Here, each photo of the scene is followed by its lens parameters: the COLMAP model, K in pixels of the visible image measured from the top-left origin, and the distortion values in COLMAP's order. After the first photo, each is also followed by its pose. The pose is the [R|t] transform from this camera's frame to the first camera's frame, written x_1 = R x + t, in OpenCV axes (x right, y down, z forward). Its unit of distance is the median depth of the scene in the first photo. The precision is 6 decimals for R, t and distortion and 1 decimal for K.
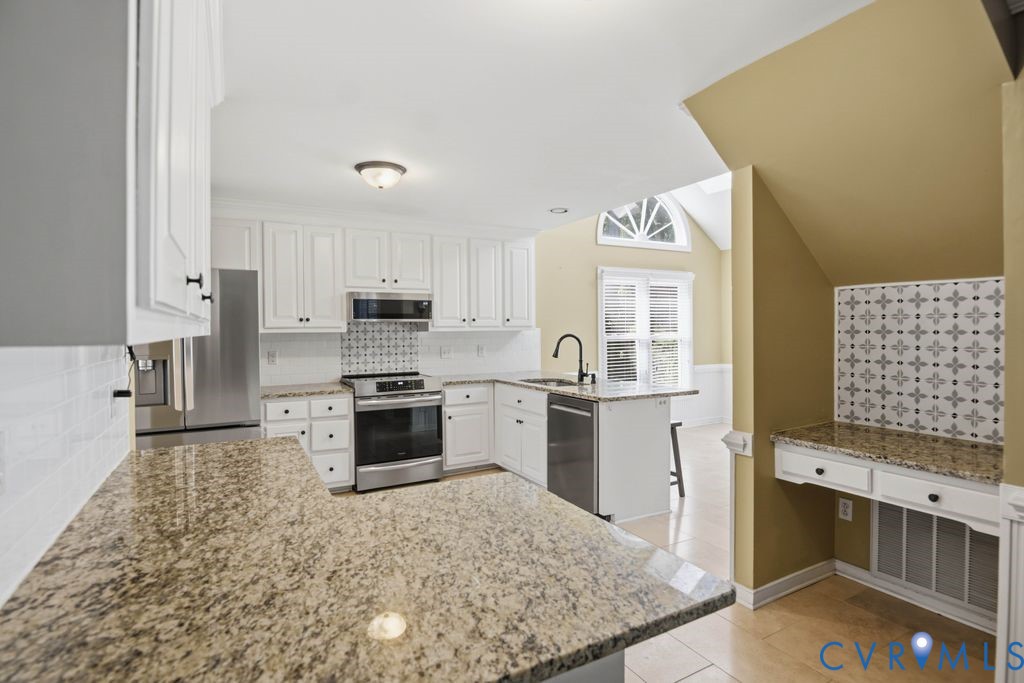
lens RADIAL K [[517.4, 0, 512.2], [0, 517.4, 336.1], [0, 0, 1]] dist [-0.016464, -0.000264]
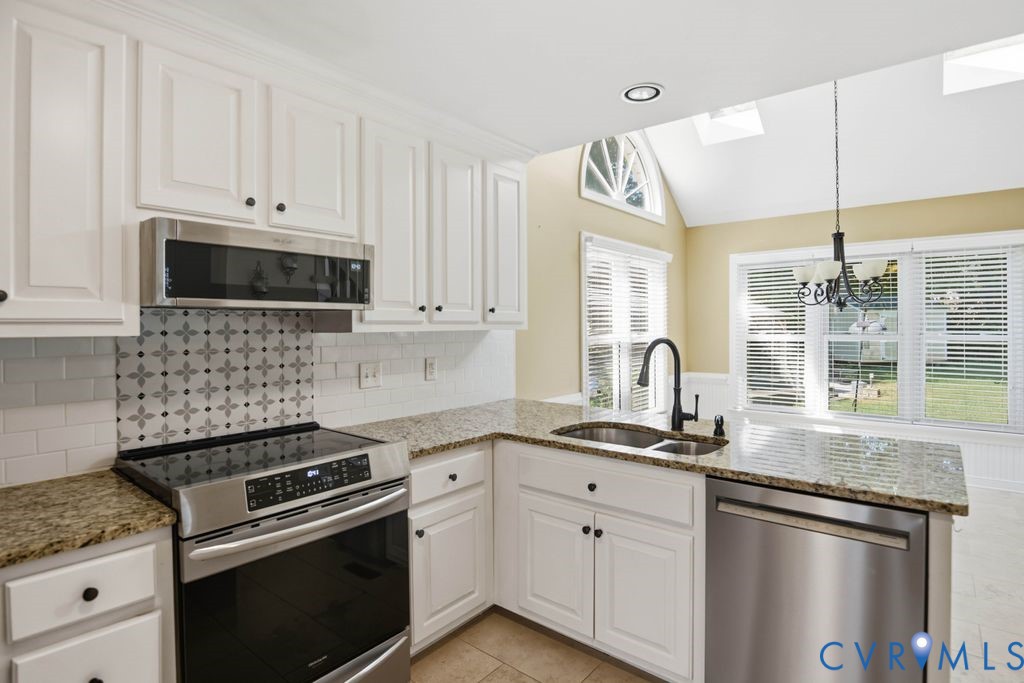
lens RADIAL K [[523.7, 0, 509.9], [0, 523.7, 326.8], [0, 0, 1]] dist [-0.023540, -0.000445]
pose [[0.930046, 0.003374, 0.367429, -0.203253], [0.001846, 0.999902, -0.013855, -0.007565], [-0.367440, 0.013564, 0.929948, 0.547061]]
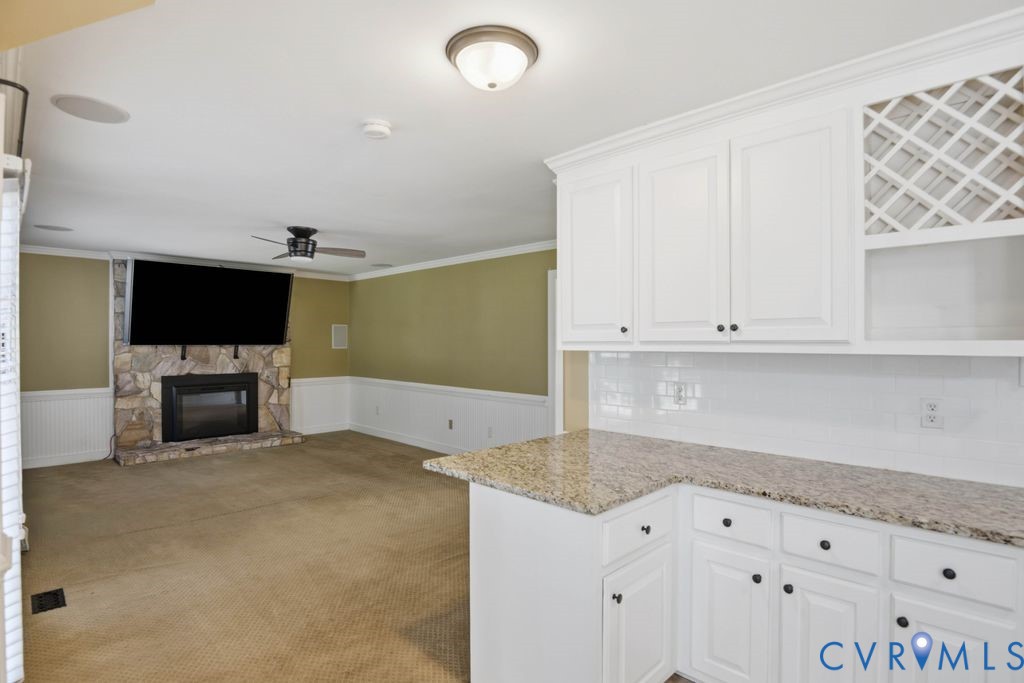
lens RADIAL K [[518.3, 0, 513.8], [0, 518.3, 342.5], [0, 0, 1]] dist [-0.021586, -0.000658]
pose [[-0.955902, 0.008440, -0.293566, 0.143756], [0.004509, 0.999891, 0.014064, -0.015339], [0.293653, 0.012120, -0.955835, 0.666868]]
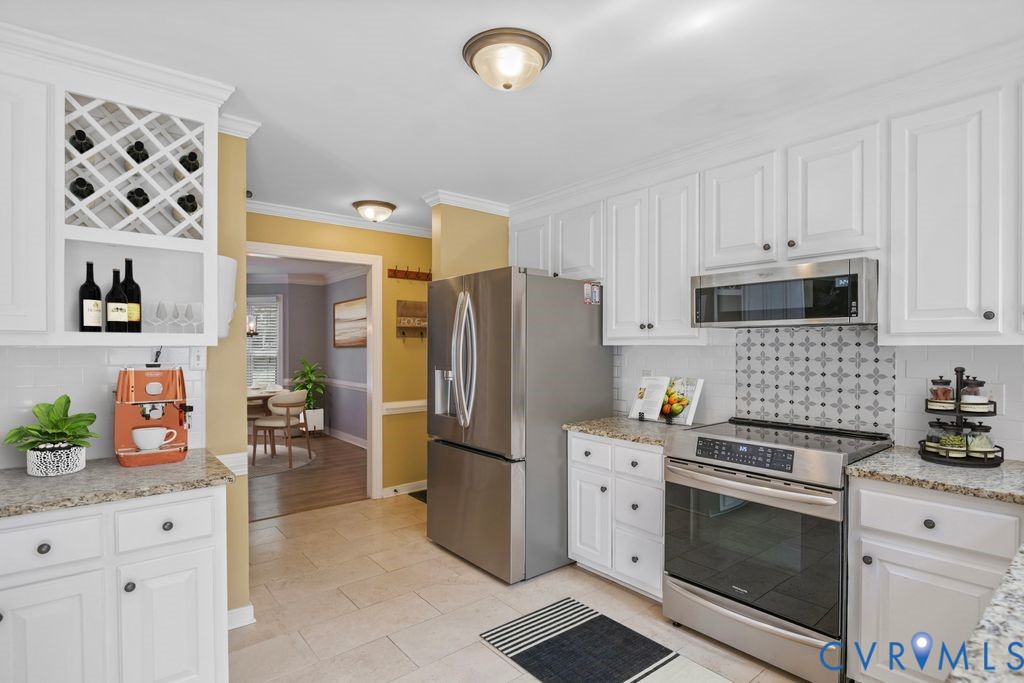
lens RADIAL K [[516.7, 0, 509.3], [0, 516.7, 349.5], [0, 0, 1]] dist [-0.007066, -0.001148]
pose [[0.182068, 0.016855, -0.983141, 0.210671], [-0.014990, 0.999784, 0.014365, -0.007296], [0.983172, 0.012122, 0.182282, 0.627801]]
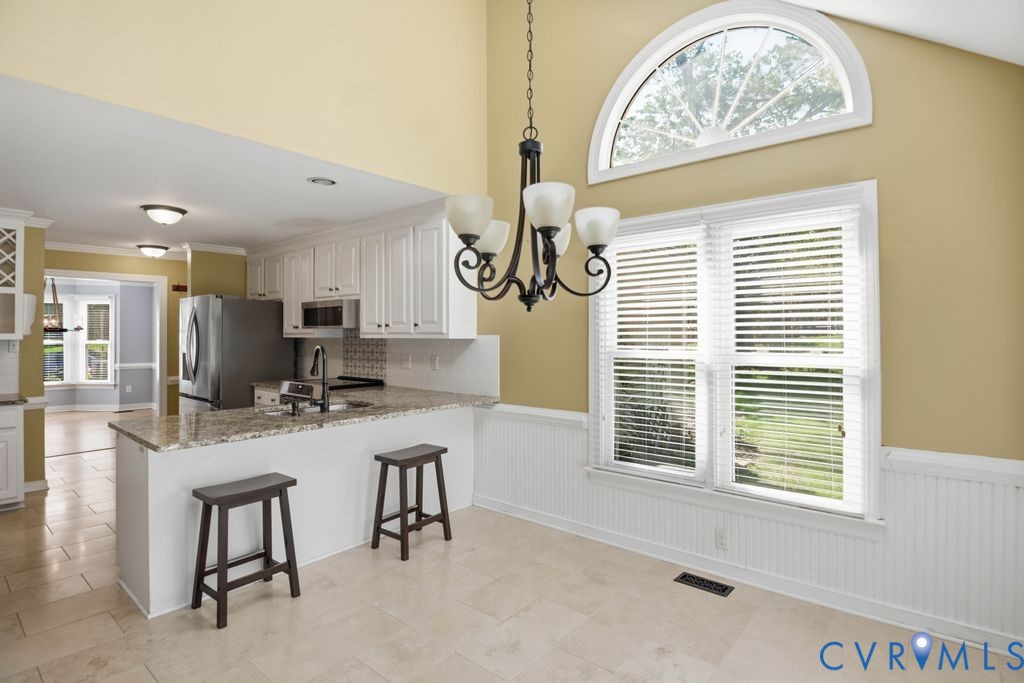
lens RADIAL K [[510.7, 0, 507.6], [0, 510.7, 330.4], [0, 0, 1]] dist [0.001142, -0.019838]
pose [[0.358760, 0.003130, -0.933425, 0.835328], [-0.013175, 0.999912, -0.001711, -0.025795], [0.933337, 0.012911, 0.358769, 0.930684]]
